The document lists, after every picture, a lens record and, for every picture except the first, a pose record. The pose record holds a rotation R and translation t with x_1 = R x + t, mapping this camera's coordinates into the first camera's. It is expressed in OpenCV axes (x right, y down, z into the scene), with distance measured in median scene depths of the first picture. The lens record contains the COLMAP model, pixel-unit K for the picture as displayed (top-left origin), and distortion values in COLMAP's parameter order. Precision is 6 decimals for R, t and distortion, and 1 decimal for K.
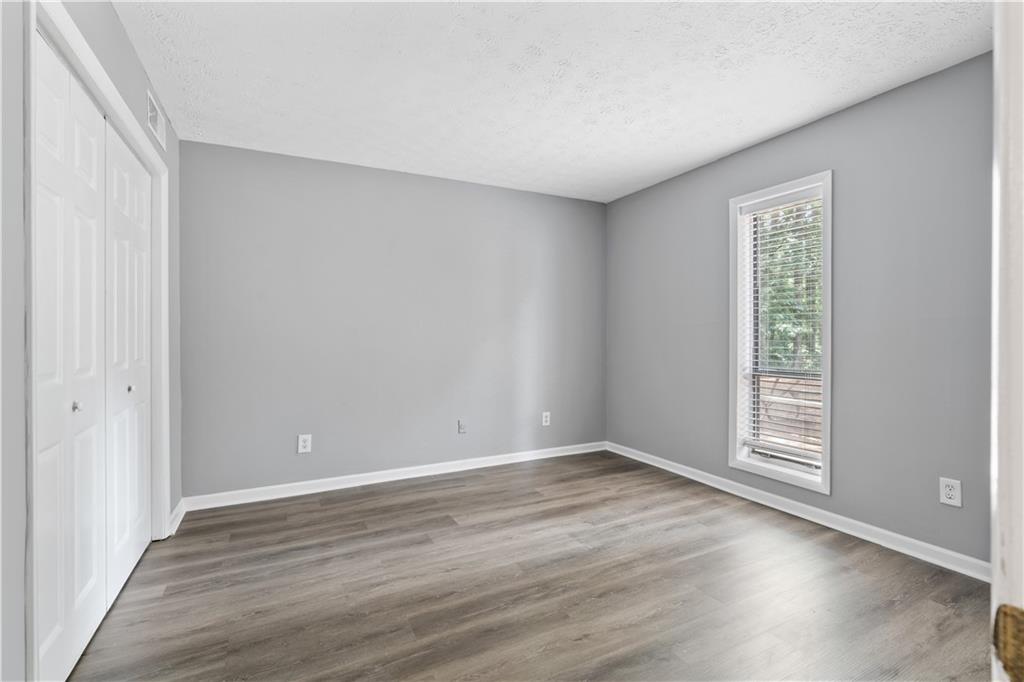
lens RADIAL K [[463.8, 0, 510.5], [0, 463.8, 337.8], [0, 0, 1]] dist [-0.012218, 0.006835]
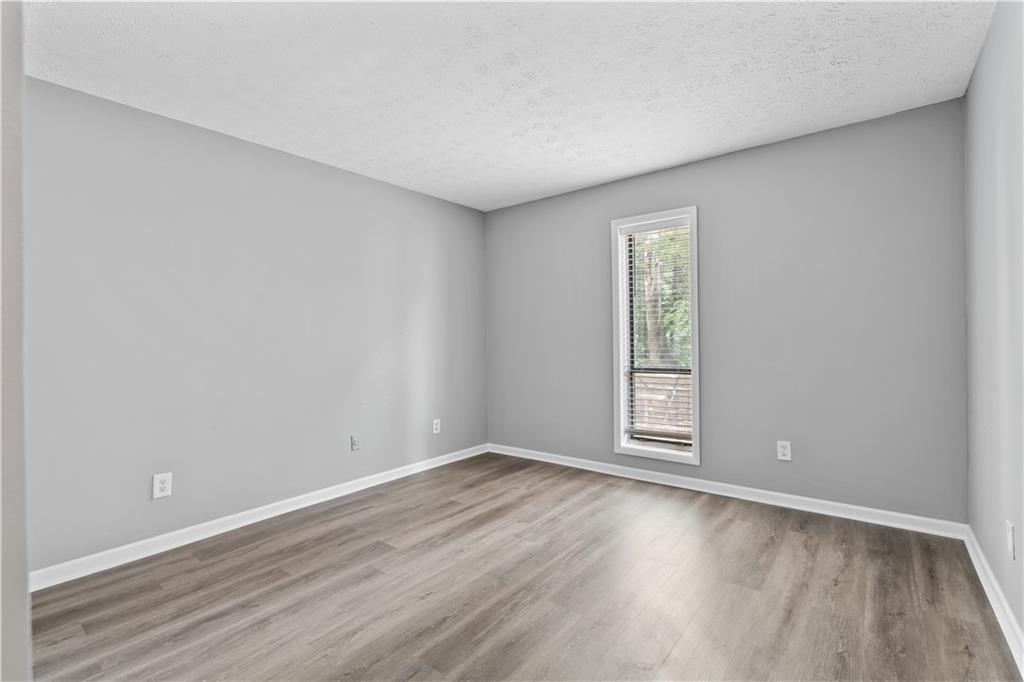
lens RADIAL K [[463.8, 0, 510.5], [0, 463.8, 337.8], [0, 0, 1]] dist [-0.012218, 0.006835]
pose [[0.909139, -0.010026, 0.416372, -0.249951], [0.014940, 0.999852, -0.008546, -0.001311], [-0.416224, 0.013991, 0.909154, 0.060792]]
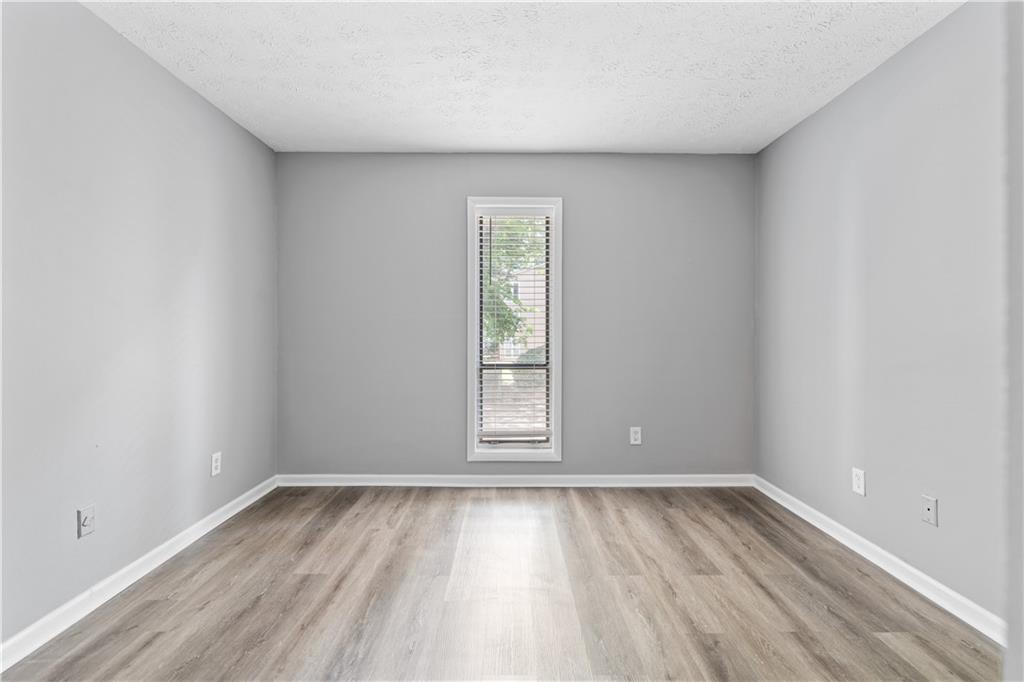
lens RADIAL K [[464.3, 0, 511.1], [0, 464.3, 334.8], [0, 0, 1]] dist [-0.002955, 0.000005]
pose [[0.444340, -0.003279, 0.895852, -0.412917], [0.002460, 0.999994, 0.002440, -0.000261], [-0.895855, 0.001119, 0.444346, 0.487705]]
